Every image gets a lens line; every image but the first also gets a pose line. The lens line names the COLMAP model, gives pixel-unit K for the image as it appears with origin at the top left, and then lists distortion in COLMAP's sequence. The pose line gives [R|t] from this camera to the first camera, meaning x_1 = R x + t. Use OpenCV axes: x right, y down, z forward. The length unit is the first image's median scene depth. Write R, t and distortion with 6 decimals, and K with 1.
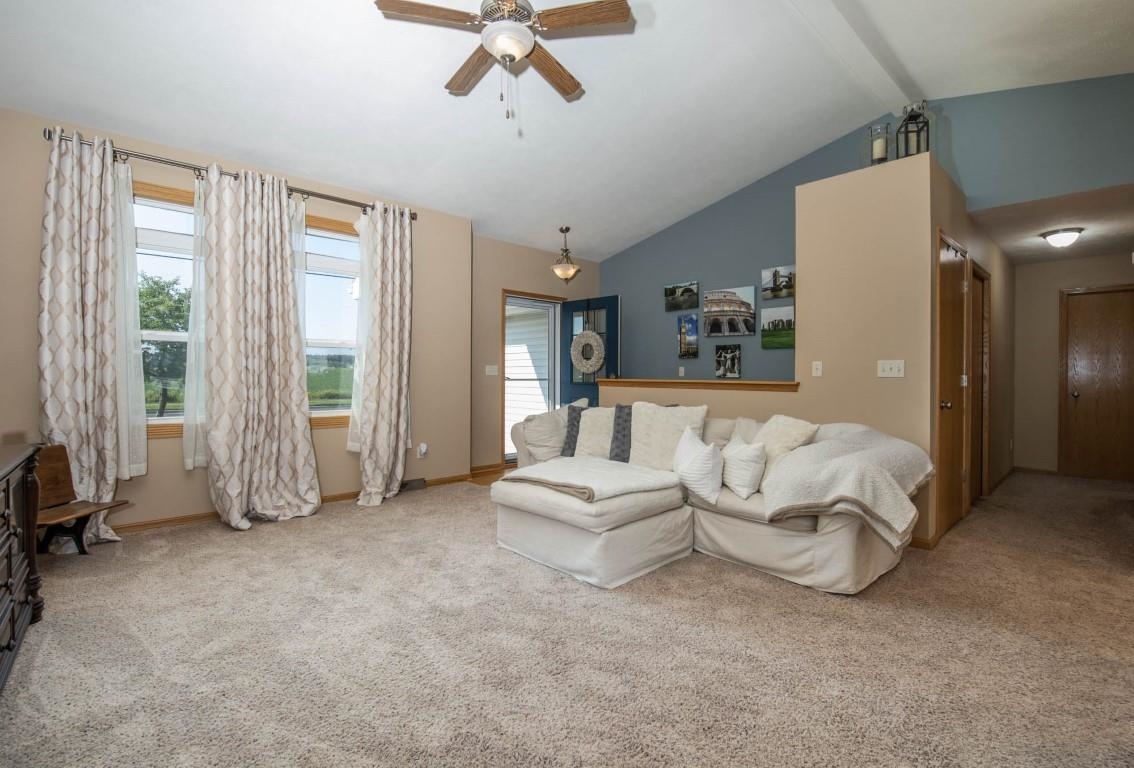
lens RADIAL K [[509.1, 0, 580.5], [0, 509.1, 376.3], [0, 0, 1]] dist [-0.002066, -0.000109]
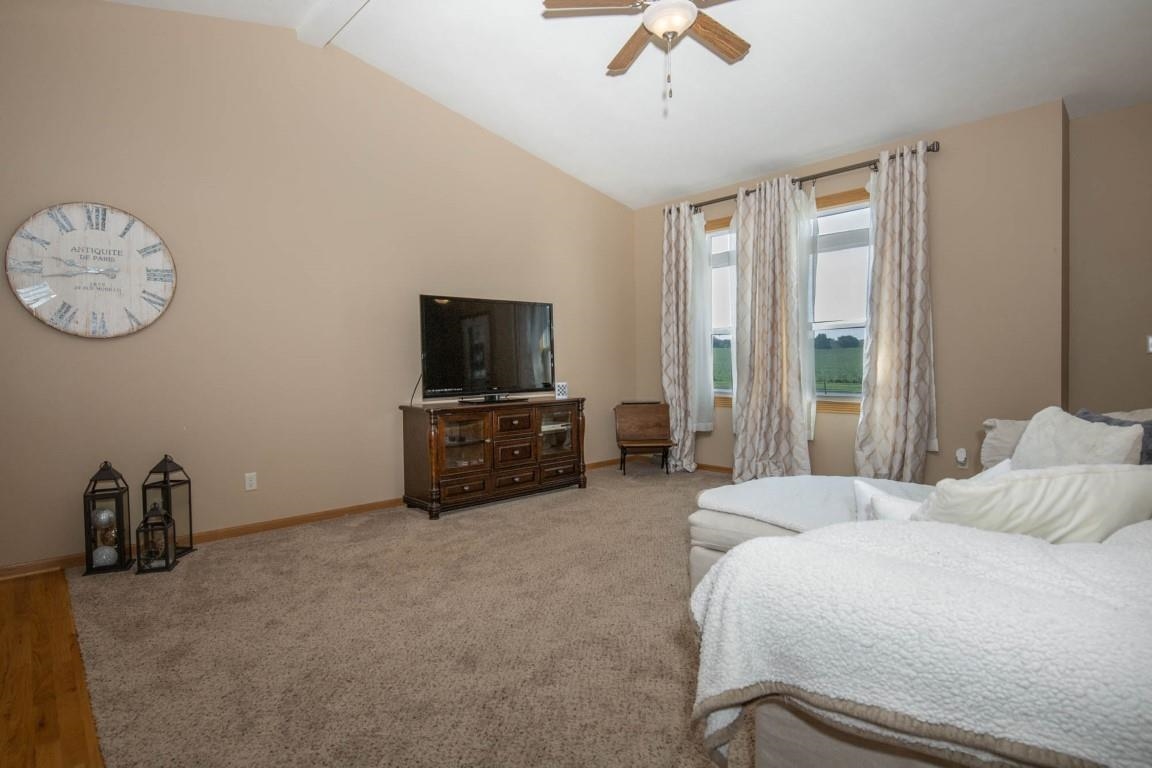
lens RADIAL K [[590.7, 0, 565.7], [0, 590.7, 380.7], [0, 0, 1]] dist [-0.004351, -0.001238]
pose [[0.005238, 0.029903, -0.999539, 0.671519], [0.010236, 0.999499, 0.029956, 0.002781], [0.999934, -0.010388, 0.004929, 0.523206]]
